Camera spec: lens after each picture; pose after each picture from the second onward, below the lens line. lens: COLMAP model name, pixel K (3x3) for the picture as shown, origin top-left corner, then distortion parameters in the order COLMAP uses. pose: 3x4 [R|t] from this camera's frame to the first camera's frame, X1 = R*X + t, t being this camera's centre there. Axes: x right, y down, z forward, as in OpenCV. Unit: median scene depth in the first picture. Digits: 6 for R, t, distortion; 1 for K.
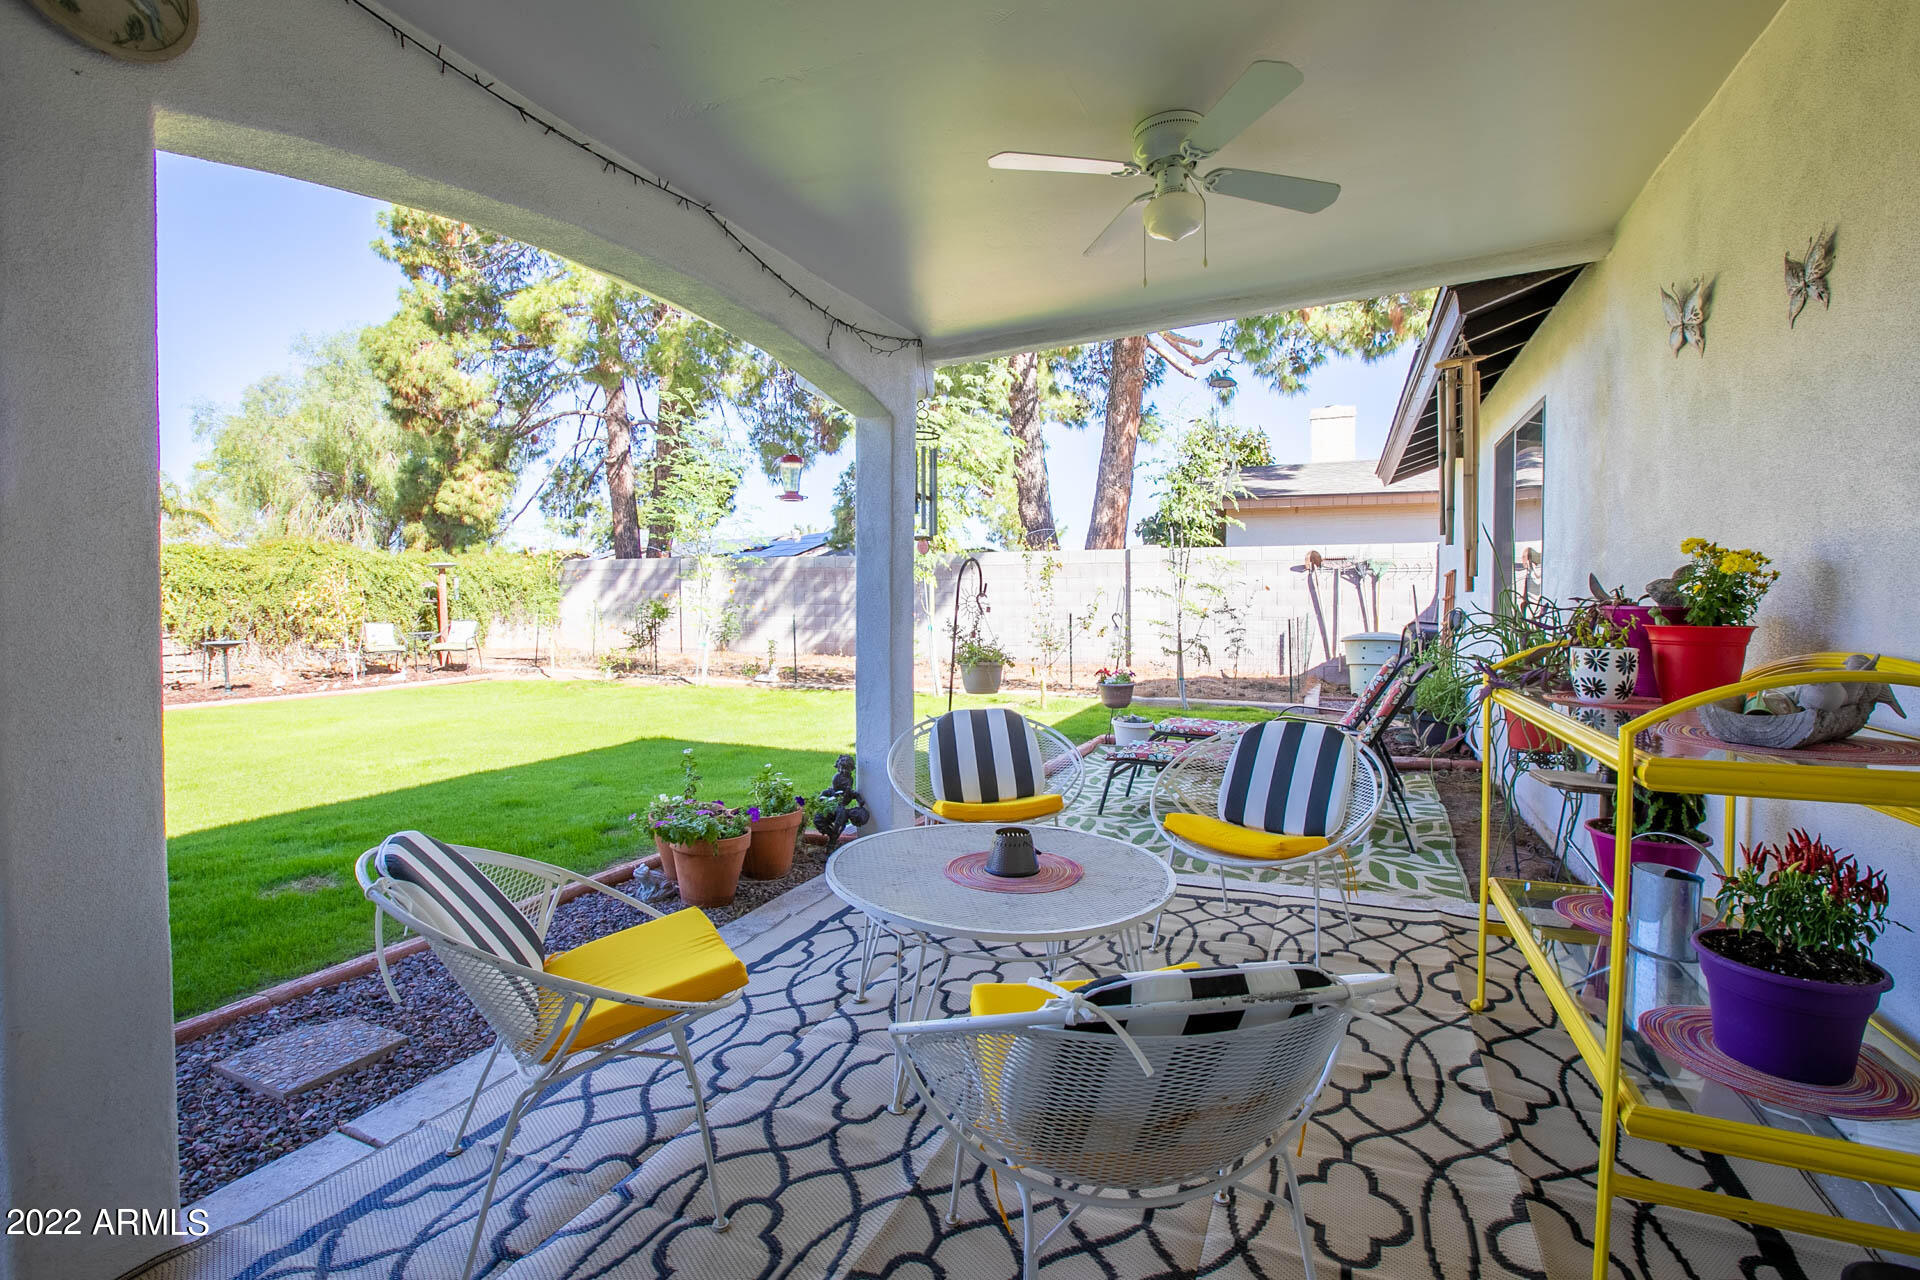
lens RADIAL K [[887.9, 0, 955.6], [0, 887.9, 628.8], [0, 0, 1]] dist [-0.065634, 0.024493]
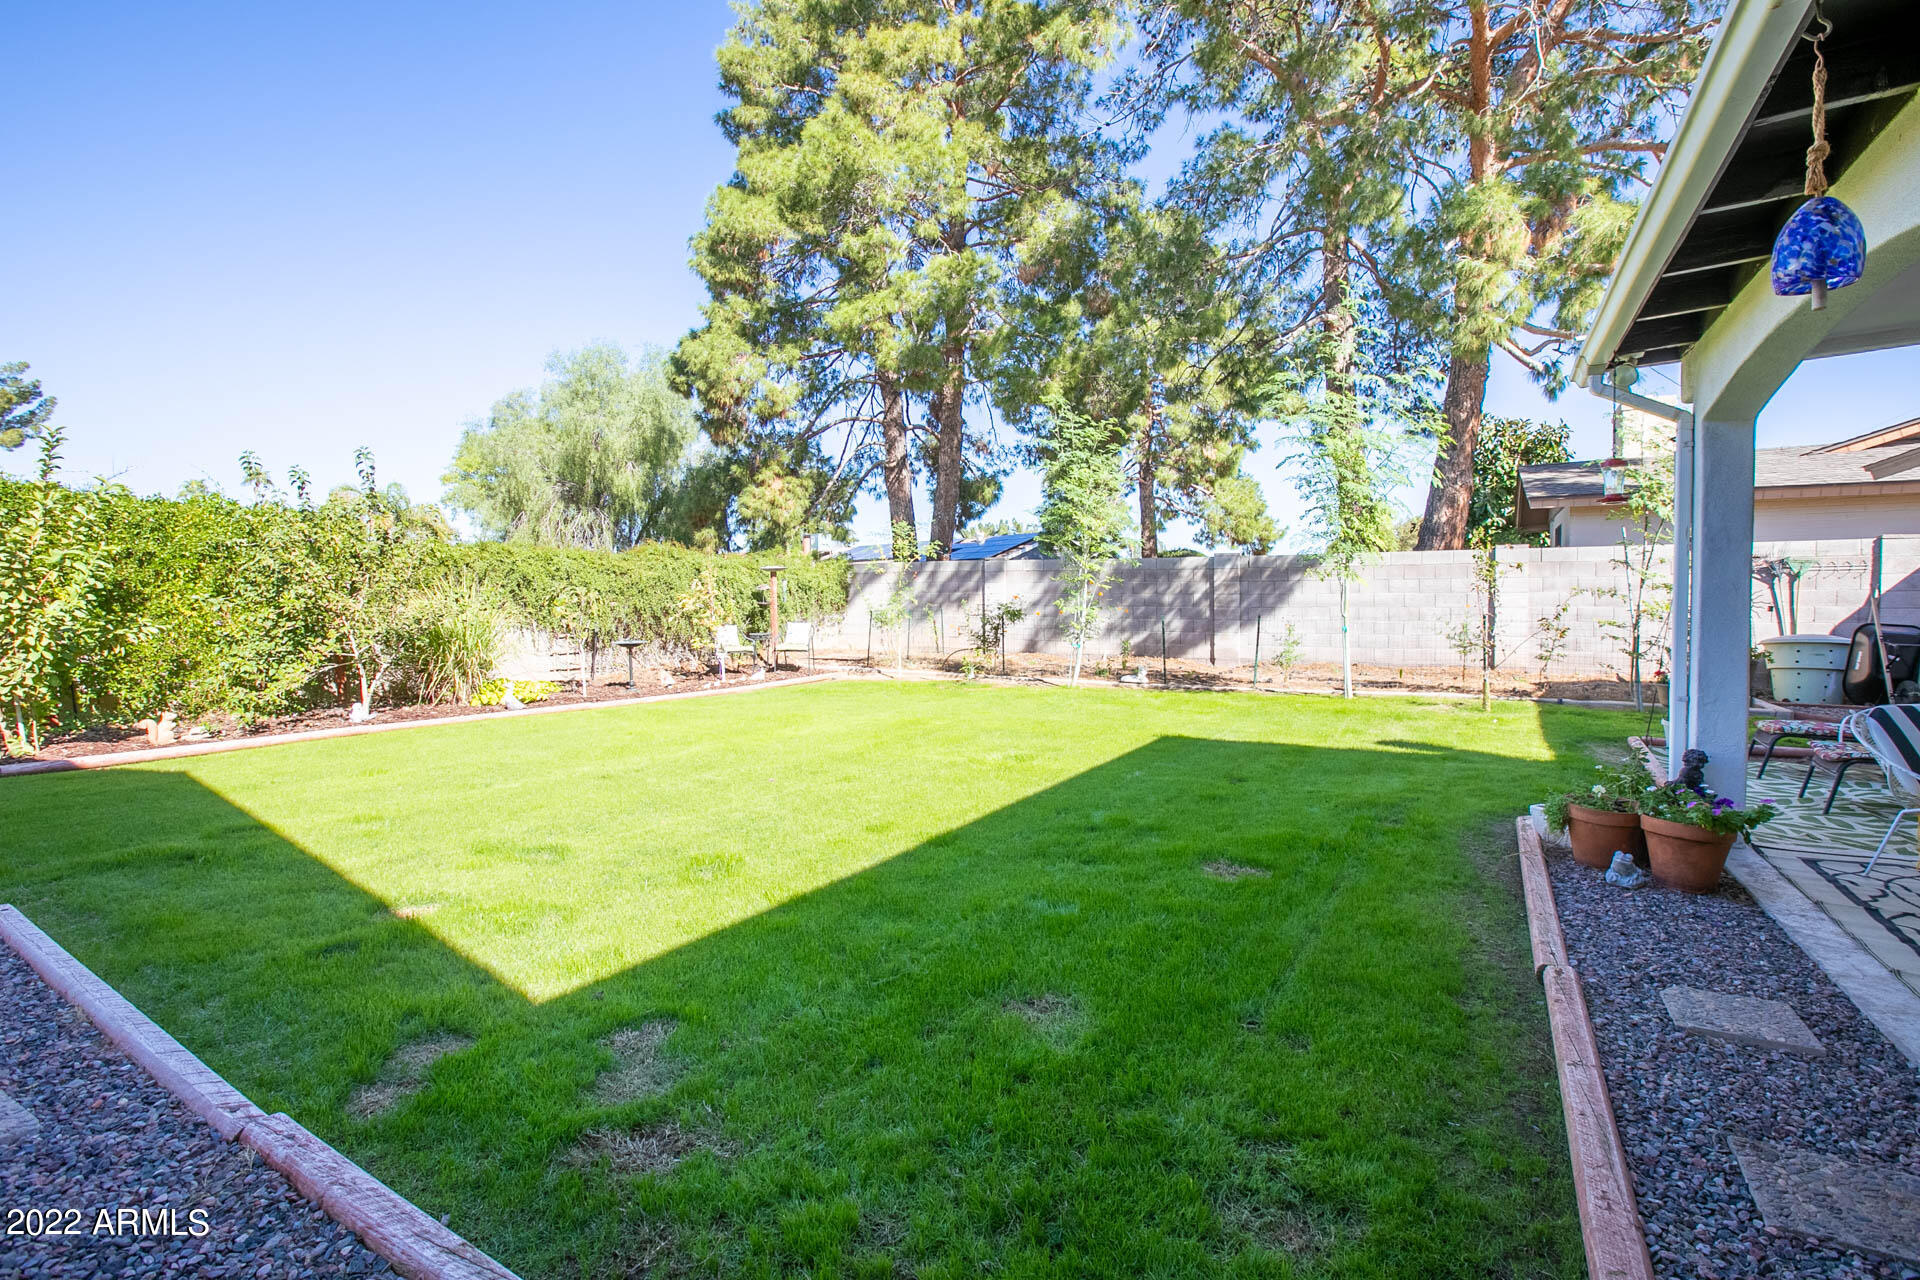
lens RADIAL K [[887.9, 0, 955.6], [0, 887.9, 628.8], [0, 0, 1]] dist [-0.065634, 0.024493]
pose [[0.992976, 0.000269, -0.118316, -0.231811], [-0.000397, 0.999999, -0.001056, -0.000176], [0.118316, 0.001096, 0.992975, -0.018066]]
